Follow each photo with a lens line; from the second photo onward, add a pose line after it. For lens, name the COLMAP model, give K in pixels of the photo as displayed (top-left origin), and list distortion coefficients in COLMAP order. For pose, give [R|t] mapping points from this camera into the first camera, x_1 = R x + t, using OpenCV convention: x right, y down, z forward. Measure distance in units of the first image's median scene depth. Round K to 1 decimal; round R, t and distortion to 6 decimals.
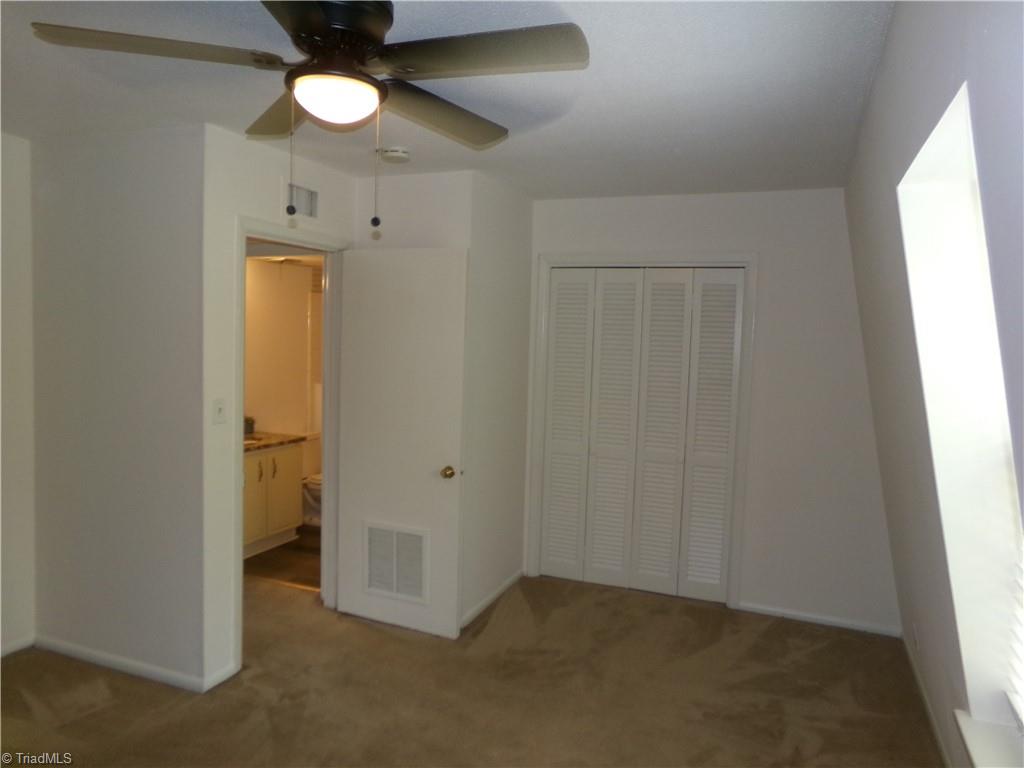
lens RADIAL K [[701.8, 0, 512.0], [0, 701.8, 384.0], [0, 0, 1]] dist [-0.035832, 0.002922]
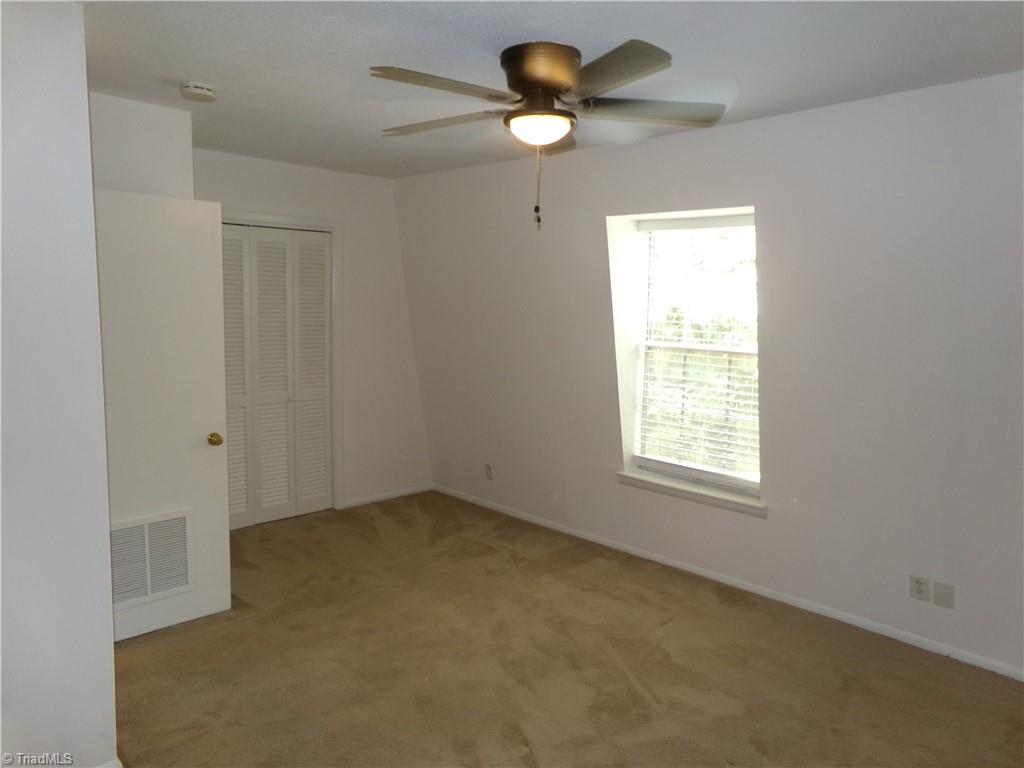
lens RADIAL K [[701.8, 0, 512.0], [0, 701.8, 384.0], [0, 0, 1]] dist [-0.035832, 0.002922]
pose [[0.385858, -0.137388, 0.912271, -0.747449], [0.060910, 0.990485, 0.123404, -0.038895], [-0.920545, 0.007949, 0.390555, 0.250823]]
